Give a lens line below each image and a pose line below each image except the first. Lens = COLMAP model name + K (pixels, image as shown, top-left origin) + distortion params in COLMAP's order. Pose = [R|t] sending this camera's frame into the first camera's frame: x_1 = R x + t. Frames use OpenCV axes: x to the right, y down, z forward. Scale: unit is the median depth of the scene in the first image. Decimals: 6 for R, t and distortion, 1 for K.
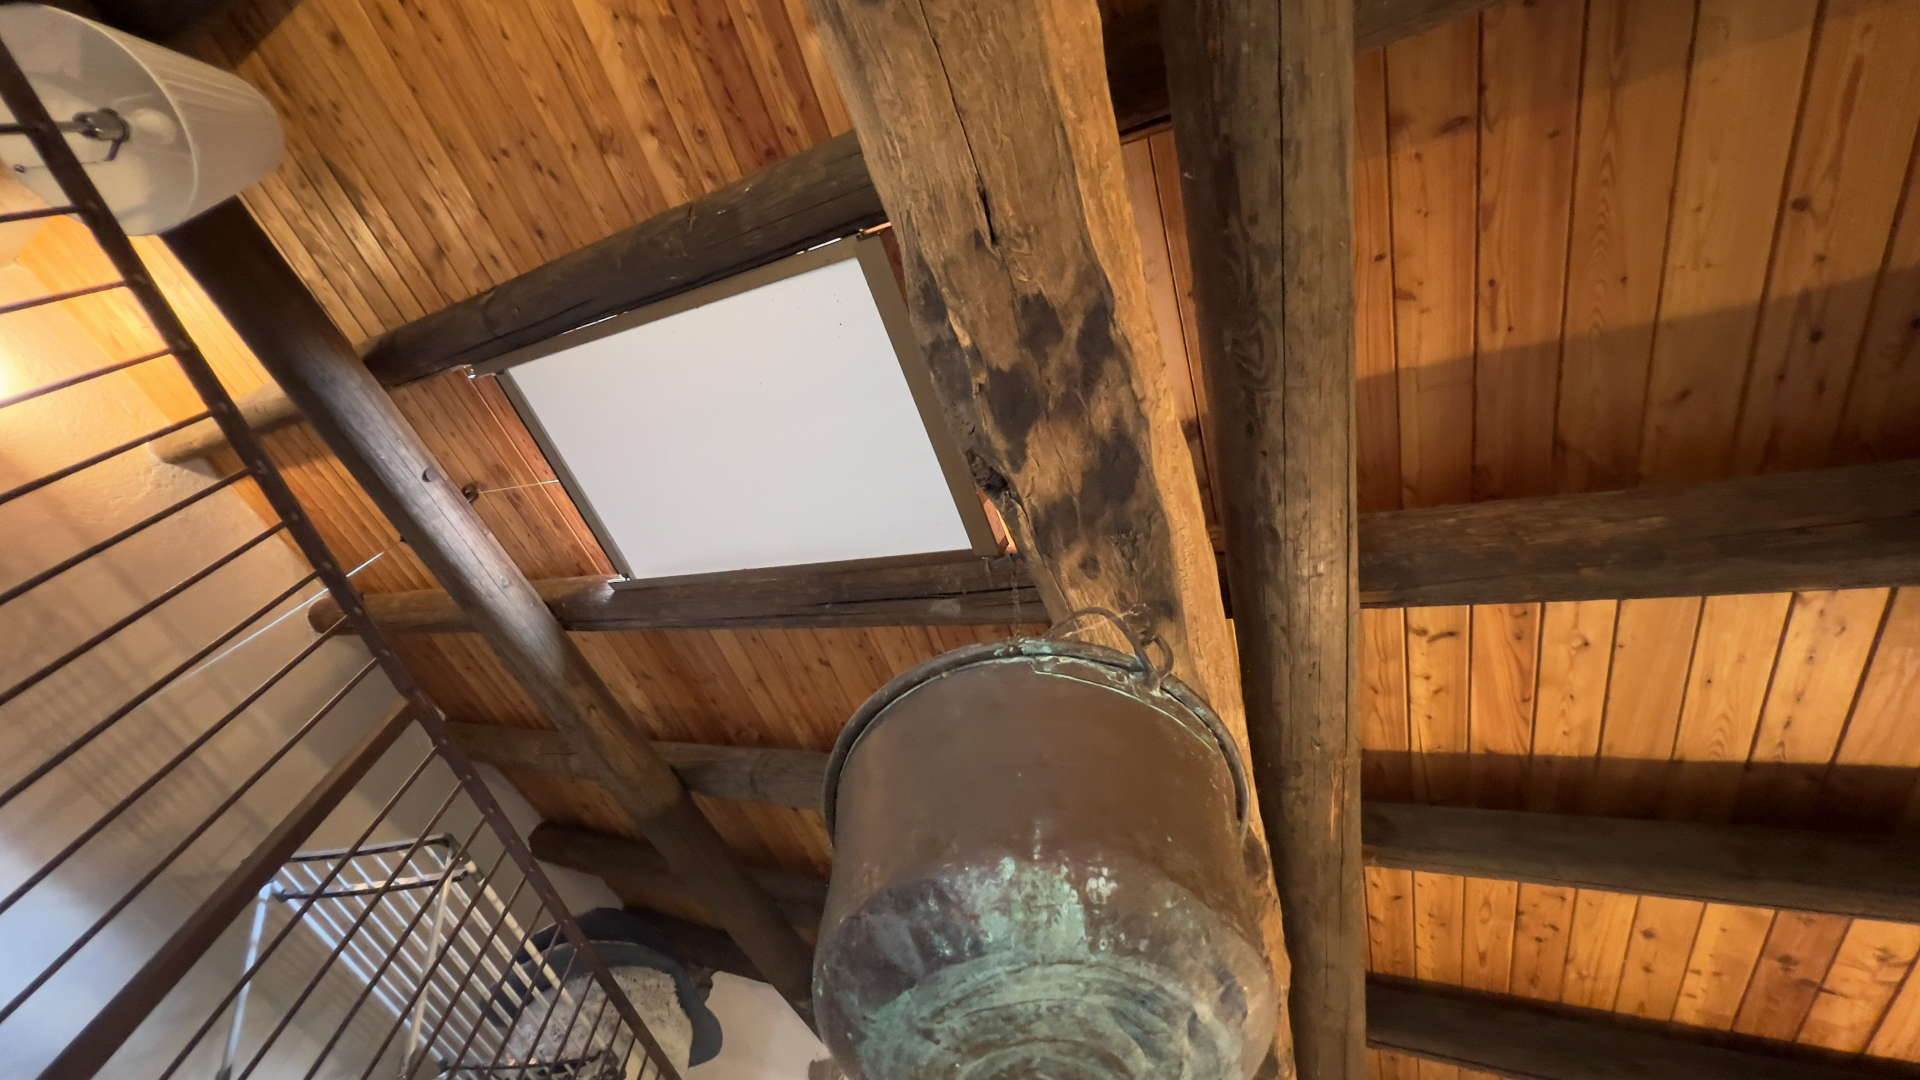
lens RADIAL K [[767.6, 0, 966.3], [0, 767.6, 539.8], [0, 0, 1]] dist [-0.003859, 0.000299]
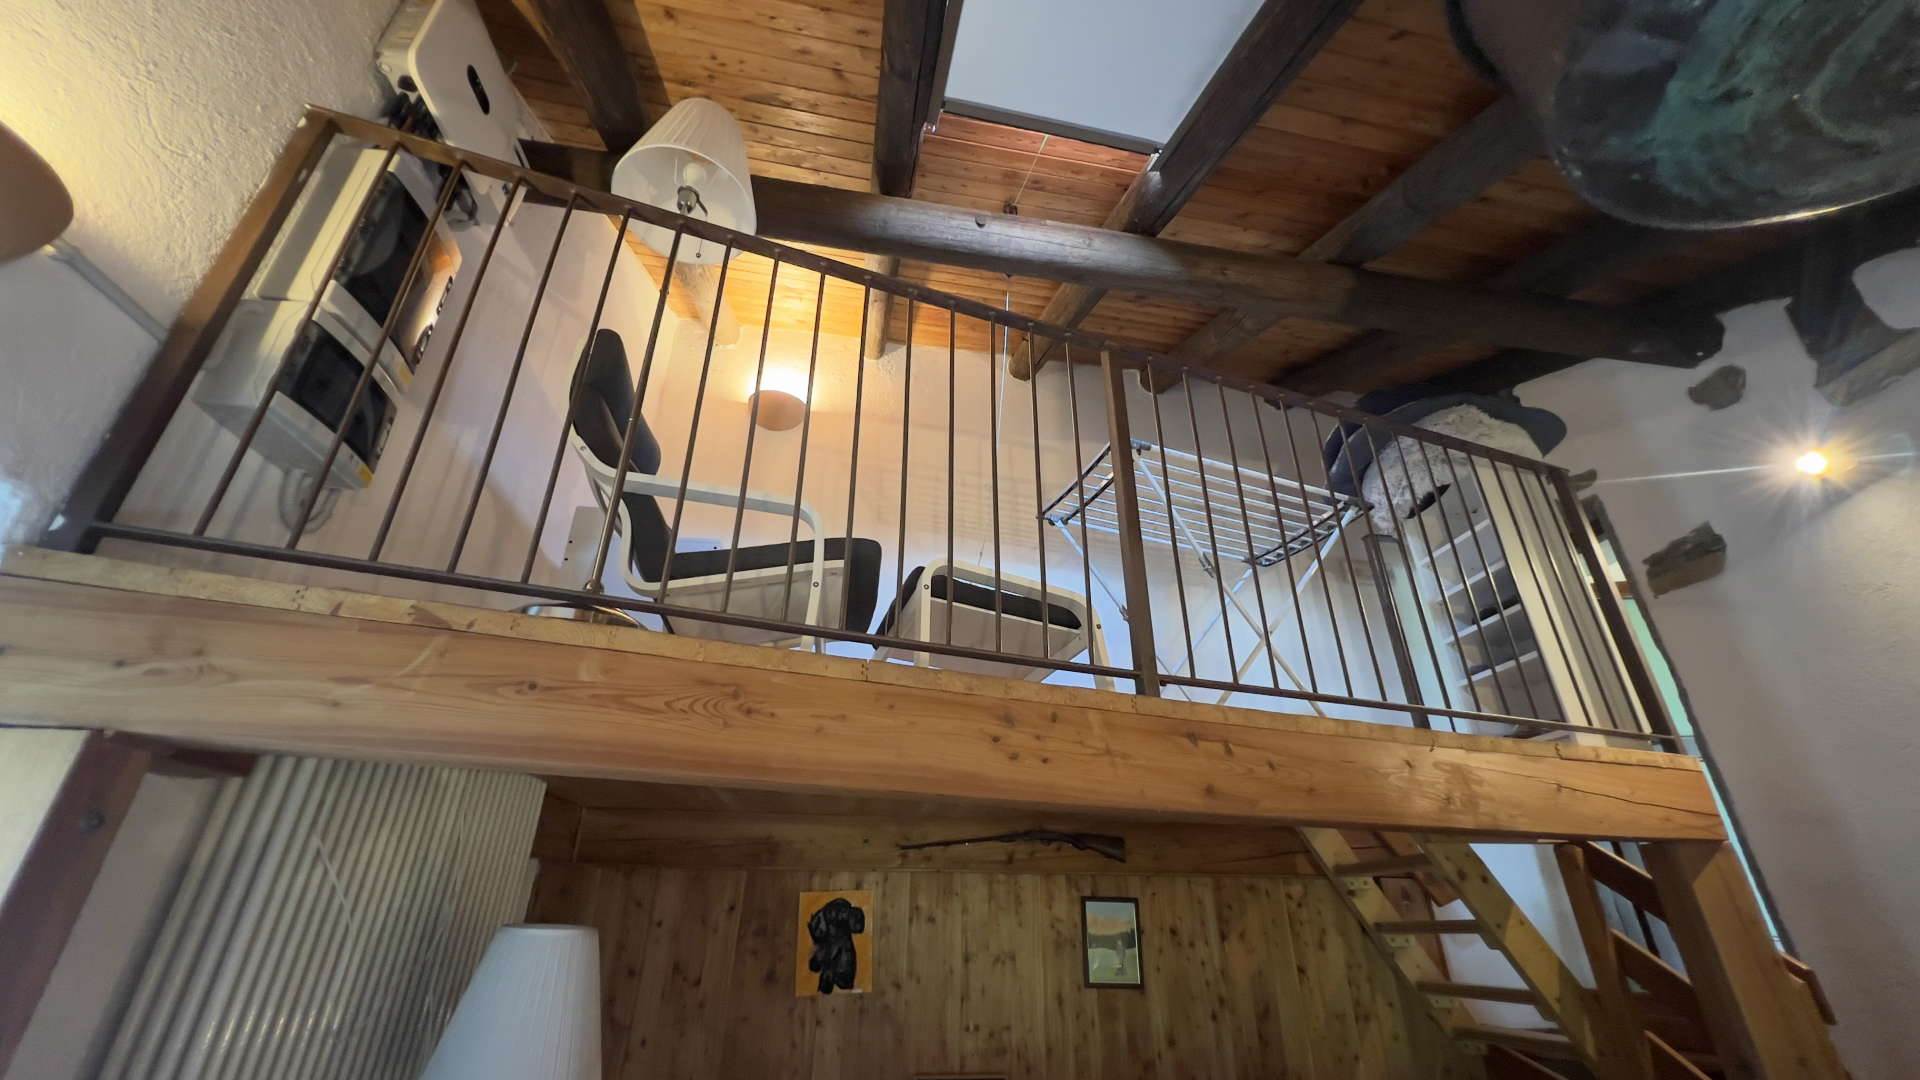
lens RADIAL K [[767.6, 0, 962.6], [0, 767.6, 540.1], [0, 0, 1]] dist [-0.003859, 0.000299]
pose [[0.492194, -0.407075, -0.769438, -0.002999], [0.754281, 0.640667, 0.143551, 0.034634], [0.434518, -0.651027, 0.622381, -0.060191]]
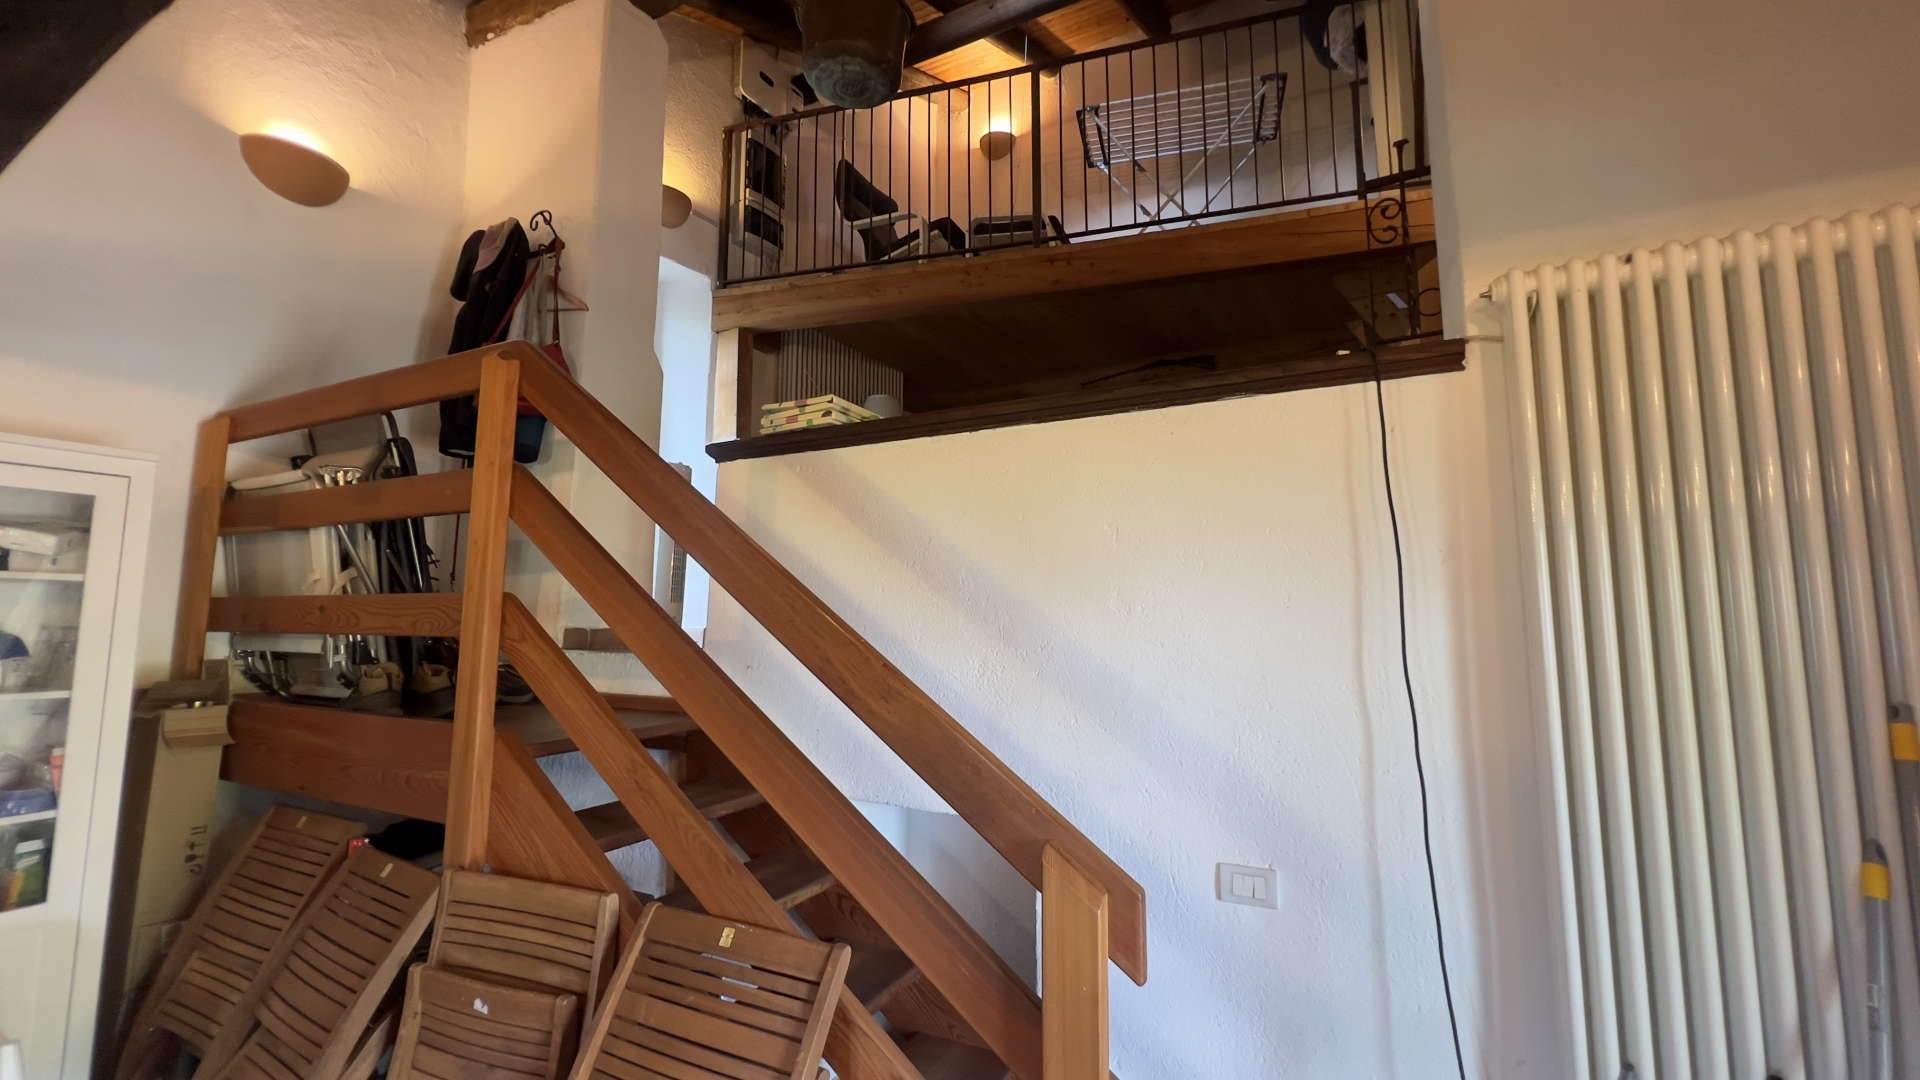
lens RADIAL K [[767.6, 0, 958.9], [0, 767.6, 539.0], [0, 0, 1]] dist [-0.003859, 0.000299]
pose [[-0.154271, -0.123379, -0.980295, 0.801478], [0.850197, 0.488888, -0.195329, 0.665587], [0.503354, -0.863578, 0.029475, -0.247182]]
